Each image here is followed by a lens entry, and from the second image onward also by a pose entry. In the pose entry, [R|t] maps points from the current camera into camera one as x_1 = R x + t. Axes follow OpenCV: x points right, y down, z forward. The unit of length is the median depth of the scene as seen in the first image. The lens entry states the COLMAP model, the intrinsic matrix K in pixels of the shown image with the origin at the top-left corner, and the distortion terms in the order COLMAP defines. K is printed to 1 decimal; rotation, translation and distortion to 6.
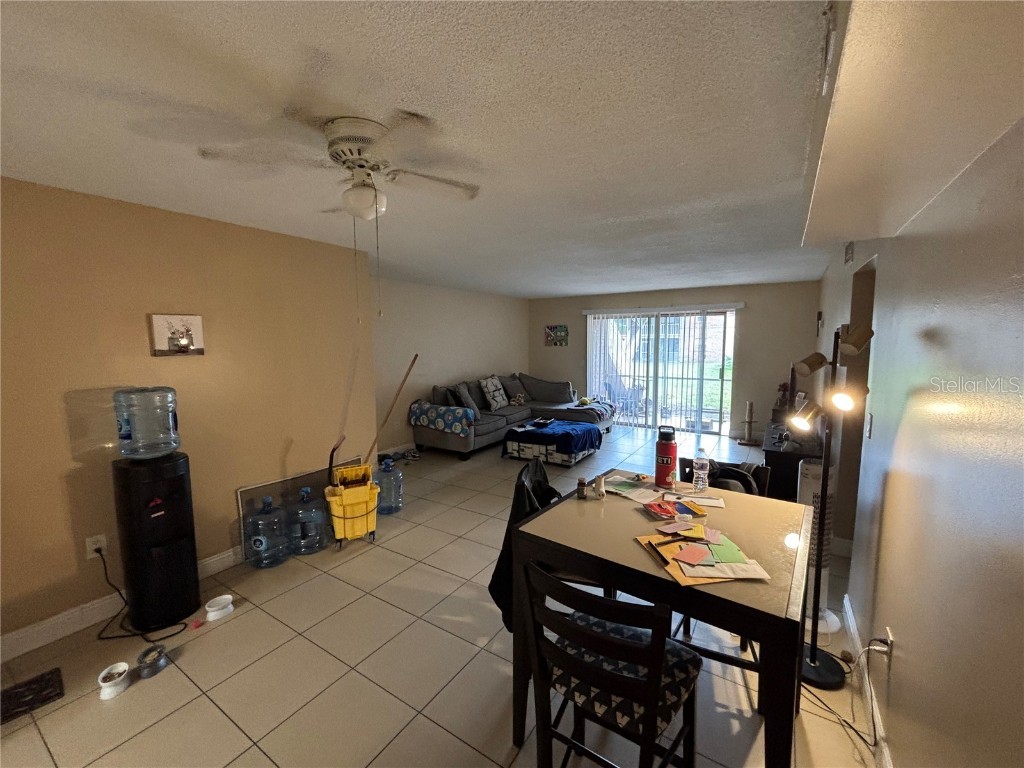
lens RADIAL K [[418.0, 0, 512.6], [0, 418.0, 380.2], [0, 0, 1]] dist [-0.001732, 0.000056]
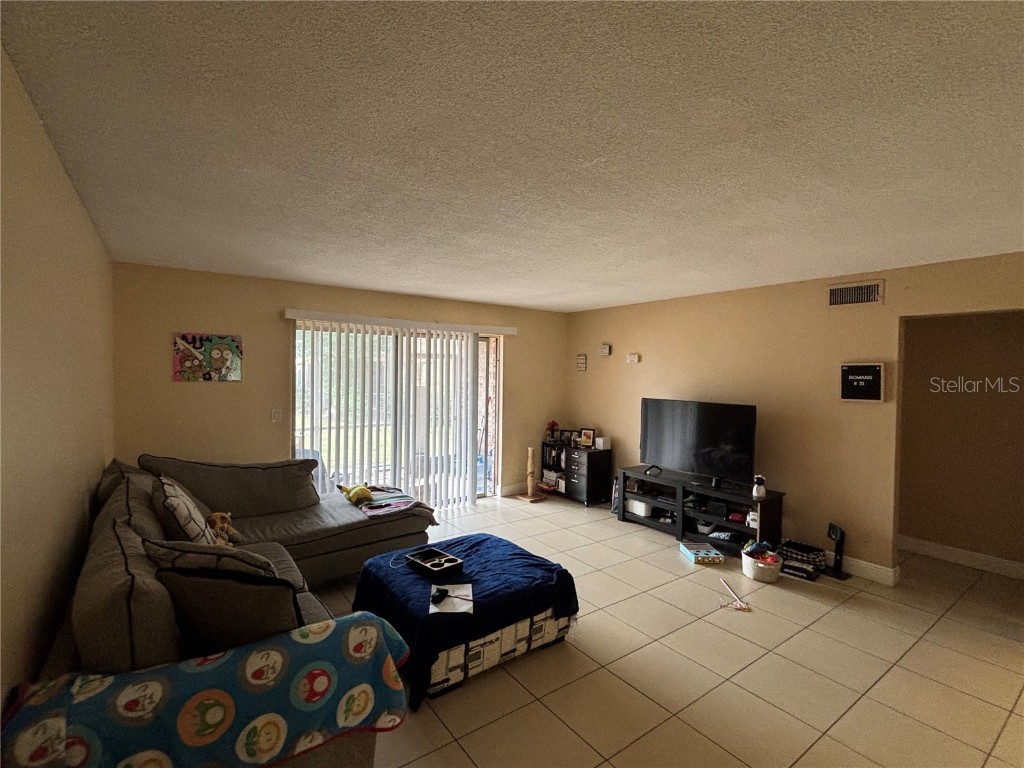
lens RADIAL K [[481.8, 0, 512.0], [0, 481.8, 384.0], [0, 0, 1]] dist [0.000145, 0.000171]
pose [[0.357807, -0.014400, 0.933685, -0.374143], [0.064991, 0.997840, -0.009517, -0.079774], [-0.931531, 0.064086, 0.357970, 0.772369]]
